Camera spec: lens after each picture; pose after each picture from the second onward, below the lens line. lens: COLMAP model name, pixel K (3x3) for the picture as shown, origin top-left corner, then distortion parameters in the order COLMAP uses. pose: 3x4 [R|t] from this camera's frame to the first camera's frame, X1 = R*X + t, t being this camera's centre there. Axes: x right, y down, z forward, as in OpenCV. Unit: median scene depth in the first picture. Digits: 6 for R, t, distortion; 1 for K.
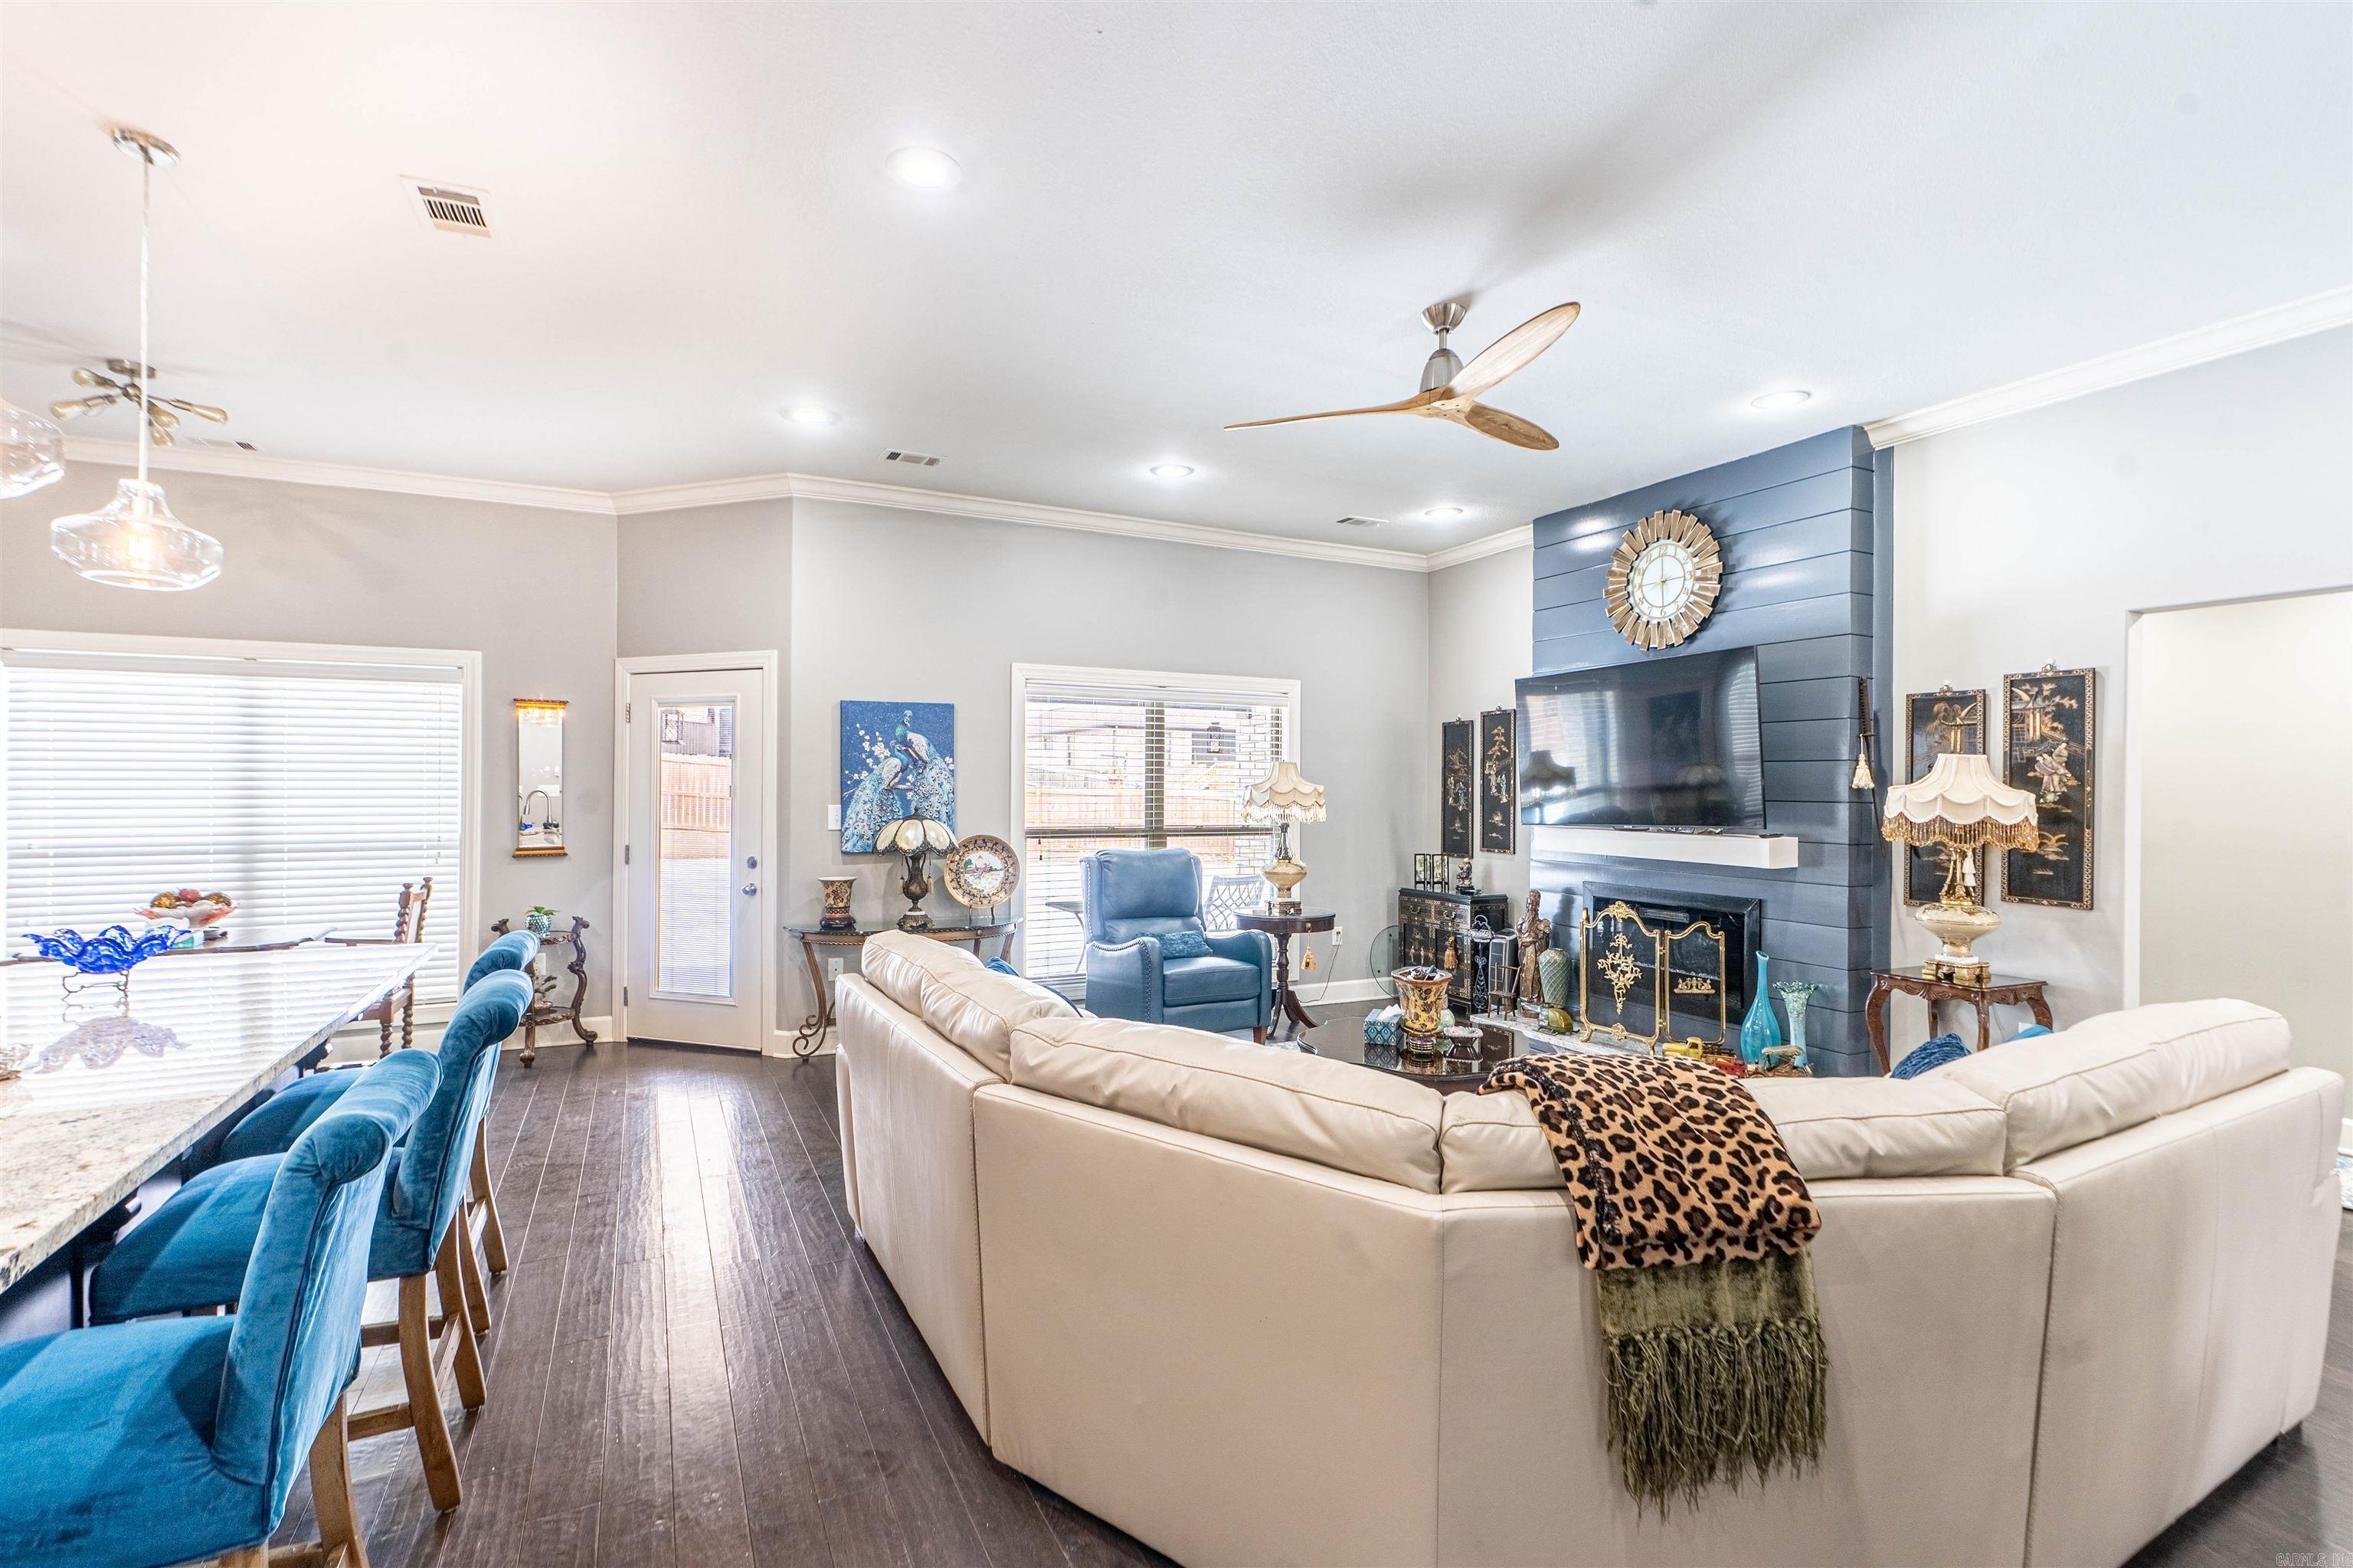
lens RADIAL K [[1082.4, 0, 1182.4], [0, 1082.4, 789.1], [0, 0, 1]] dist [-0.008721, 0.002212]
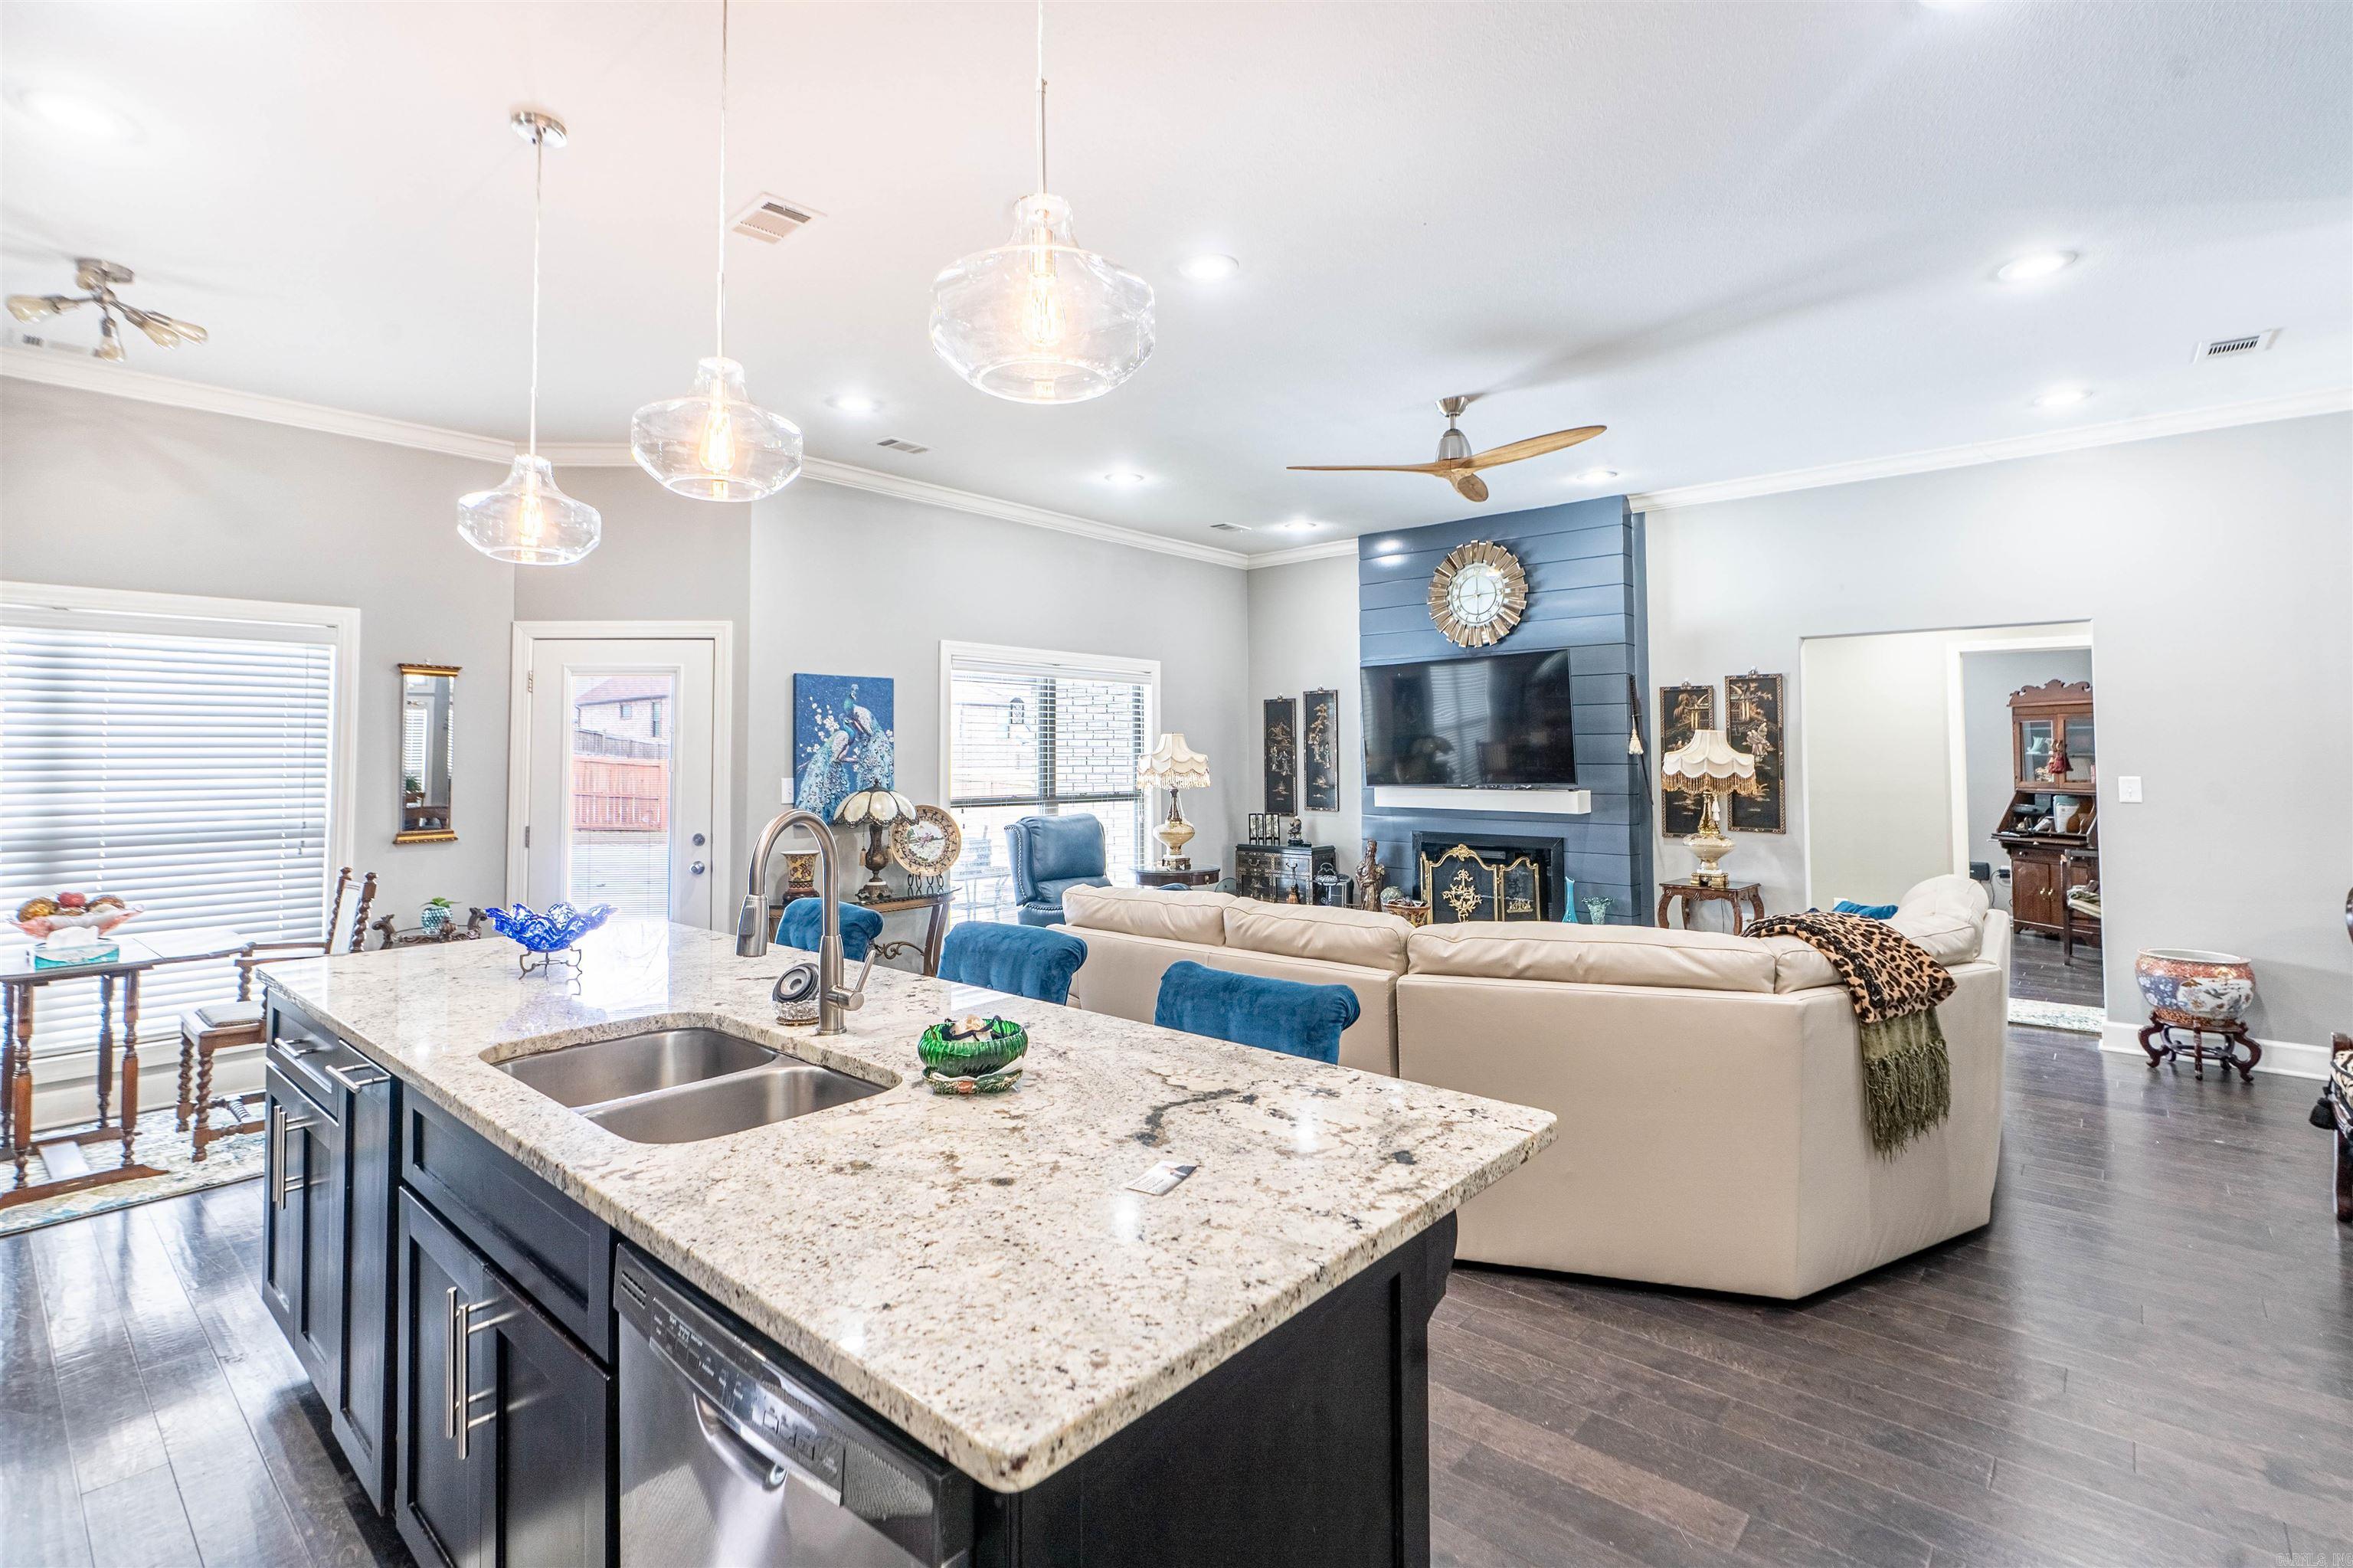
lens RADIAL K [[1082.4, 0, 1207.5], [0, 1082.4, 705.9], [0, 0, 1]] dist [-0.008721, 0.002212]
pose [[0.924053, 0.009740, 0.382139, -0.349418], [0.008845, 0.998863, -0.046848, -0.001826], [-0.382161, 0.046670, 0.922917, -0.067481]]
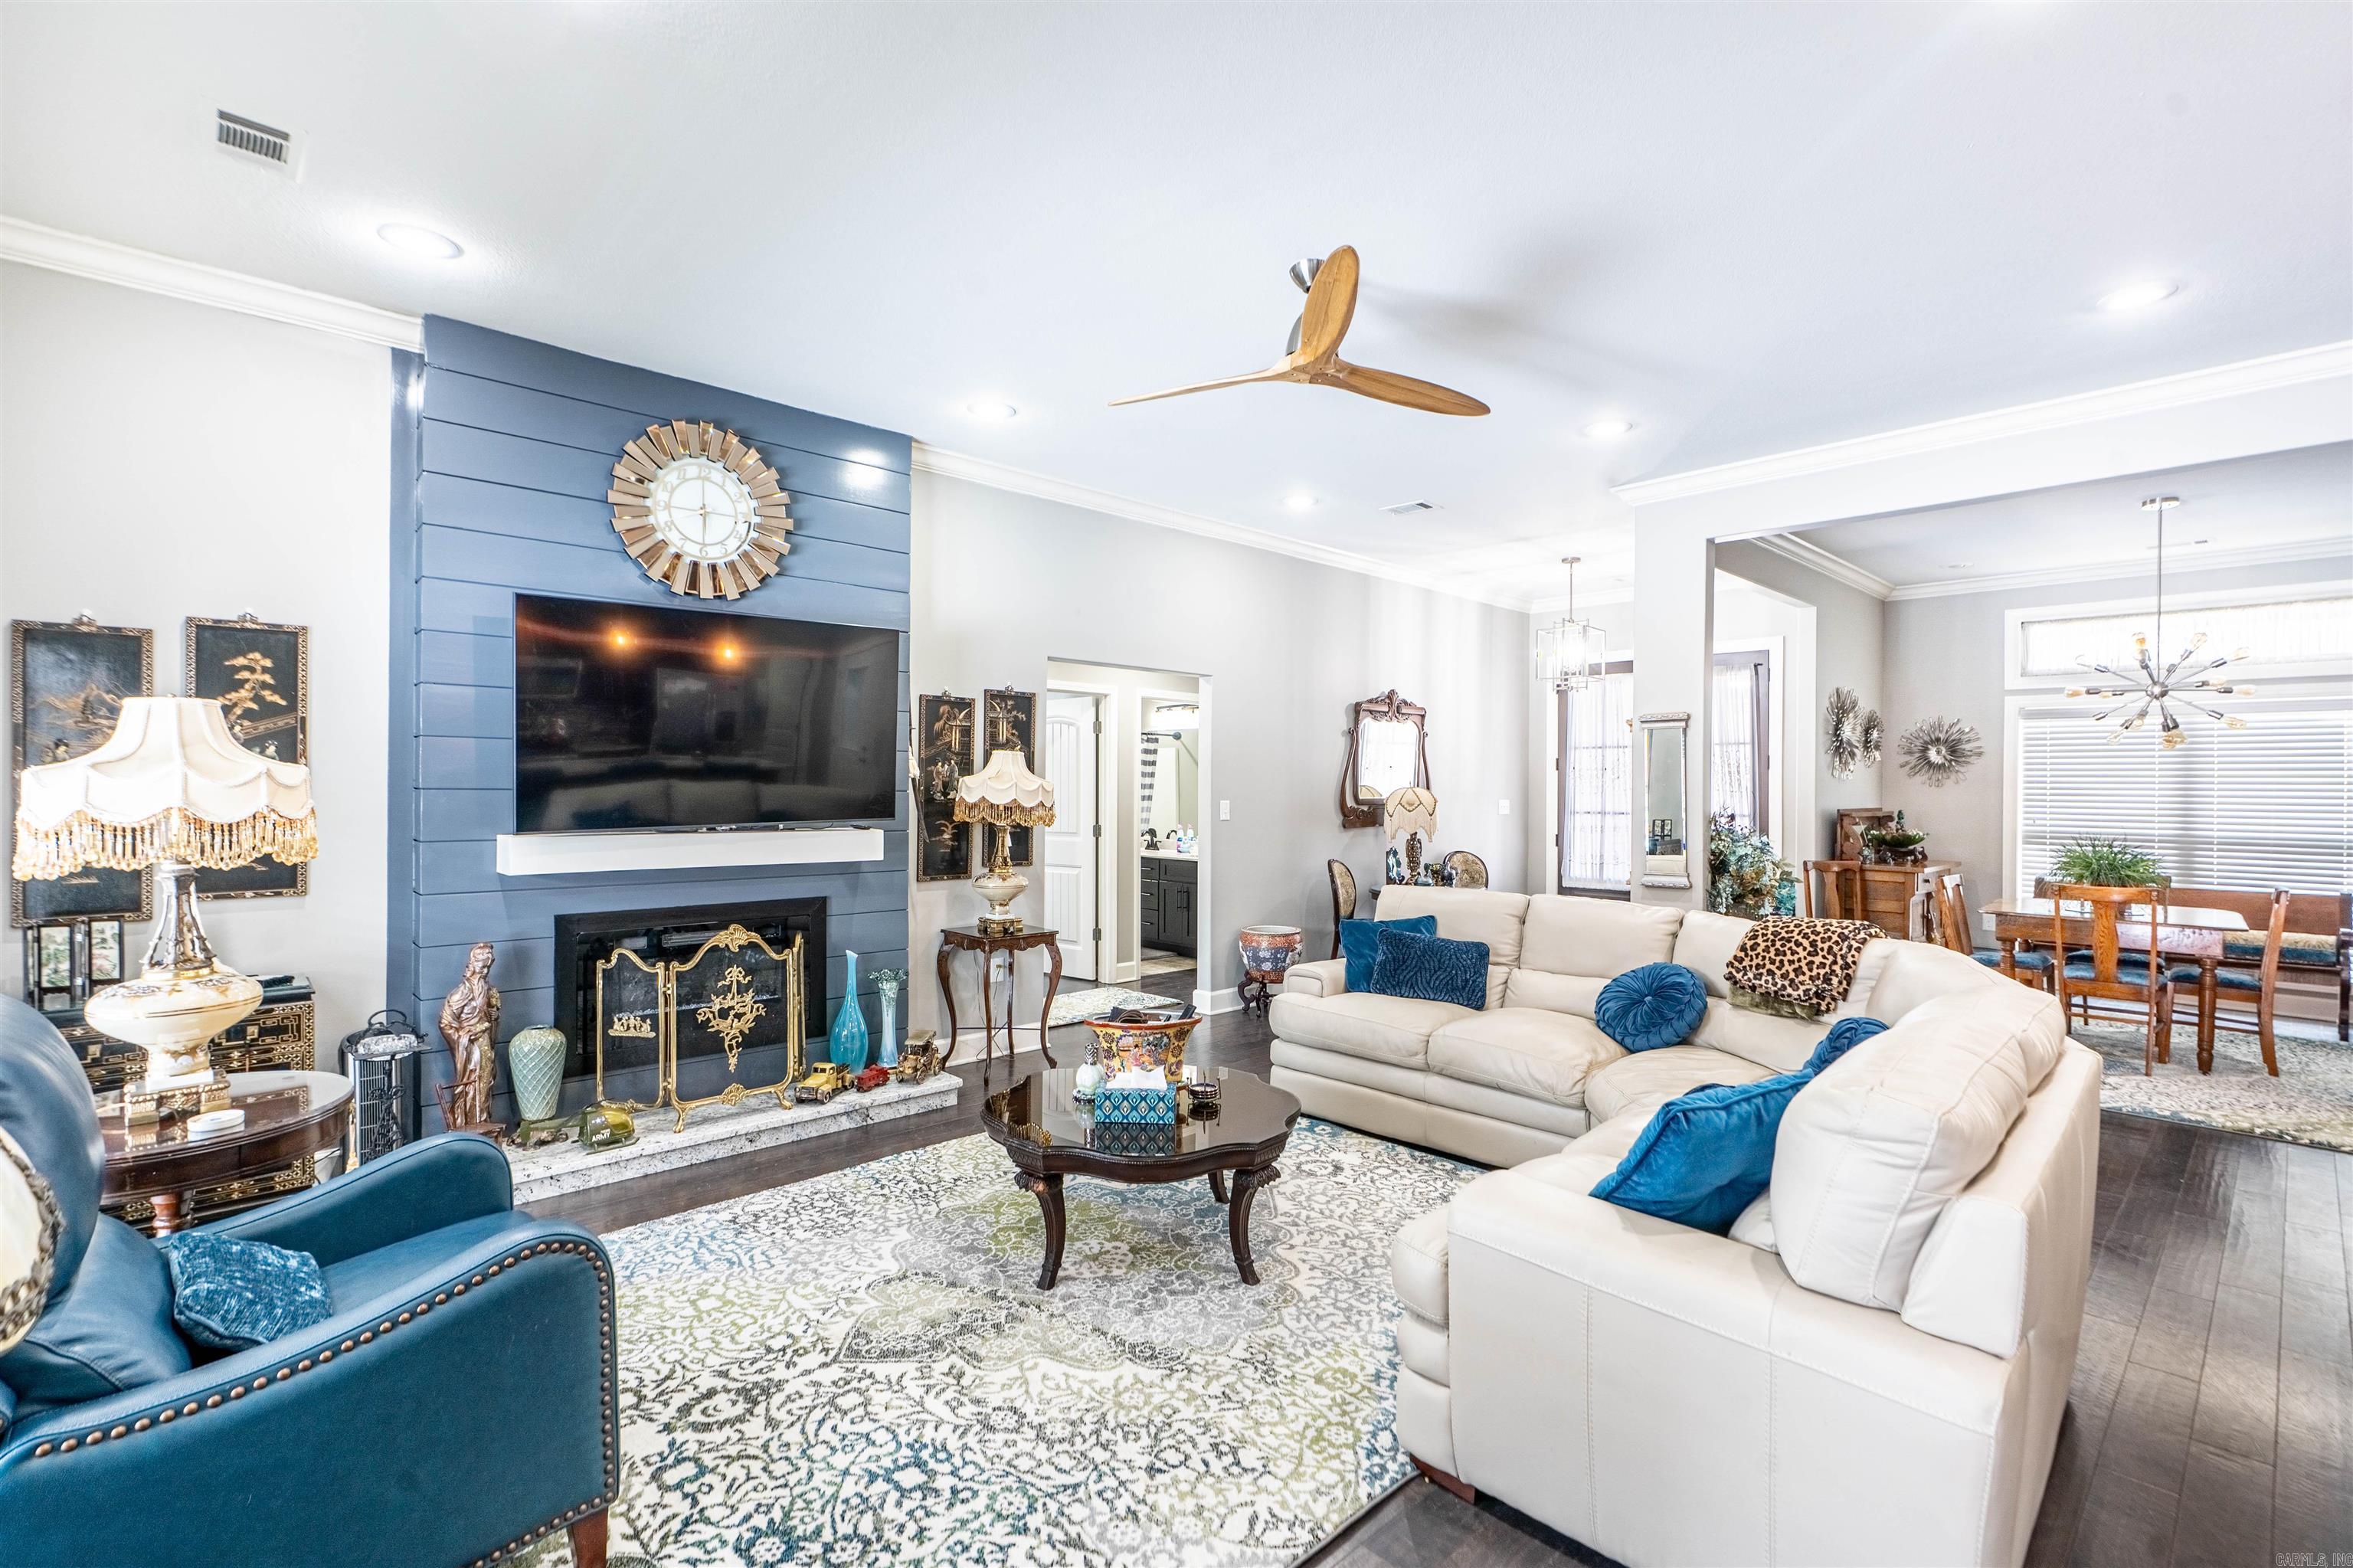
lens RADIAL K [[1082.4, 0, 1178.9], [0, 1082.4, 790.9], [0, 0, 1]] dist [-0.008721, 0.002212]
pose [[-0.296537, -0.016851, 0.954873, -0.406696], [-0.010131, 0.999844, 0.014499, -0.005258], [-0.954968, -0.005374, -0.296661, 0.898716]]
